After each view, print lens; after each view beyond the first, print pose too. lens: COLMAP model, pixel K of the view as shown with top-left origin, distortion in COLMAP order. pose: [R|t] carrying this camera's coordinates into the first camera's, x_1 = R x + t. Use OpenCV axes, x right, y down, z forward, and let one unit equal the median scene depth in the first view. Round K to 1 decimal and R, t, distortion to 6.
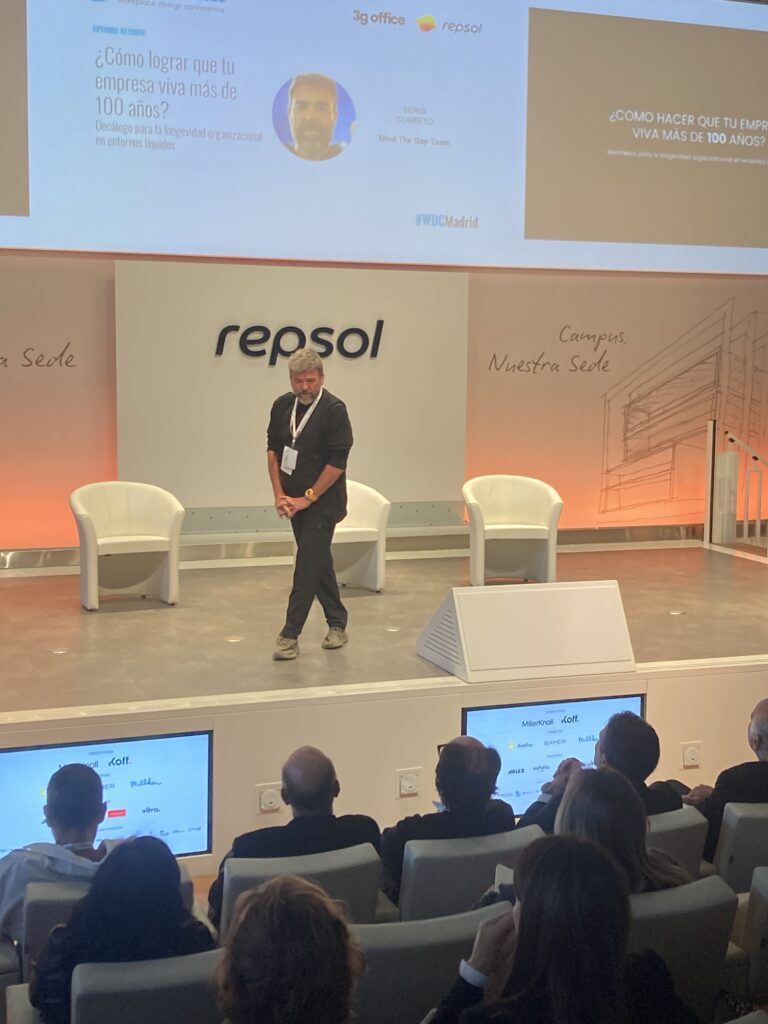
lens RADIAL K [[1295.3, 0, 384.0], [0, 1295.3, 512.0], [0, 0, 1]] dist [0.022837, -0.029209]
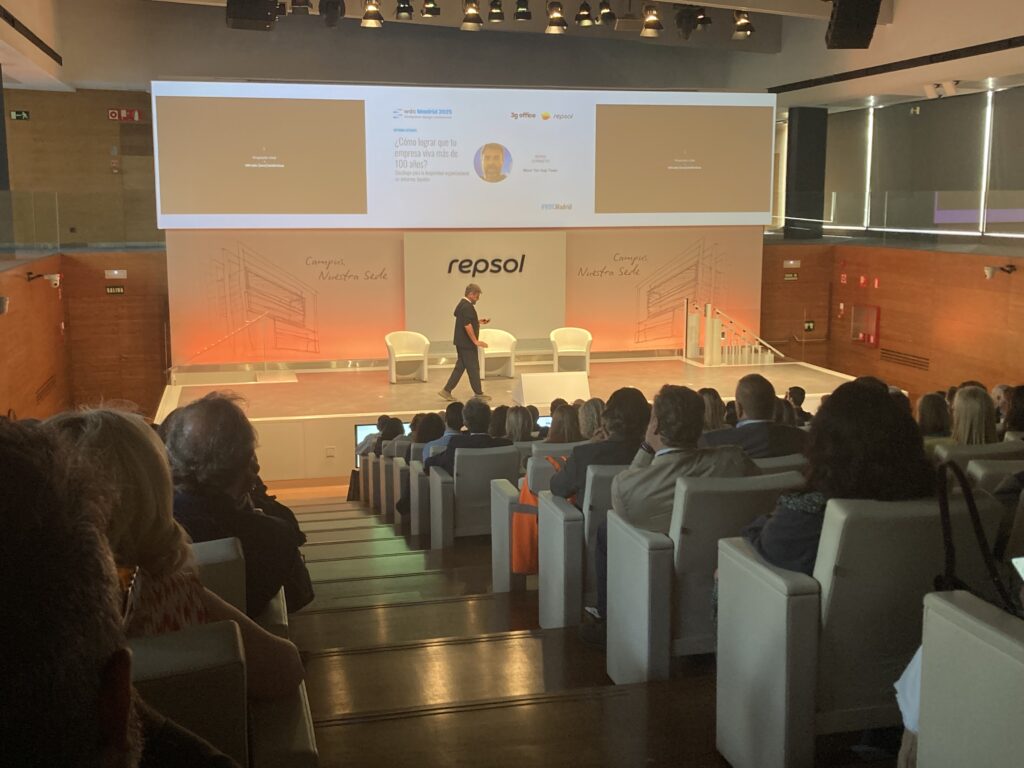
lens RADIAL K [[1165.1, 0, 512.0], [0, 1165.1, 384.0], [0, 0, 1]] dist [0.023865, 0.012098]
pose [[0.991501, 0.008487, -0.129821, 0.244451], [-0.002113, 0.998789, 0.049161, -0.028542], [0.130081, -0.048469, 0.990318, -0.996335]]
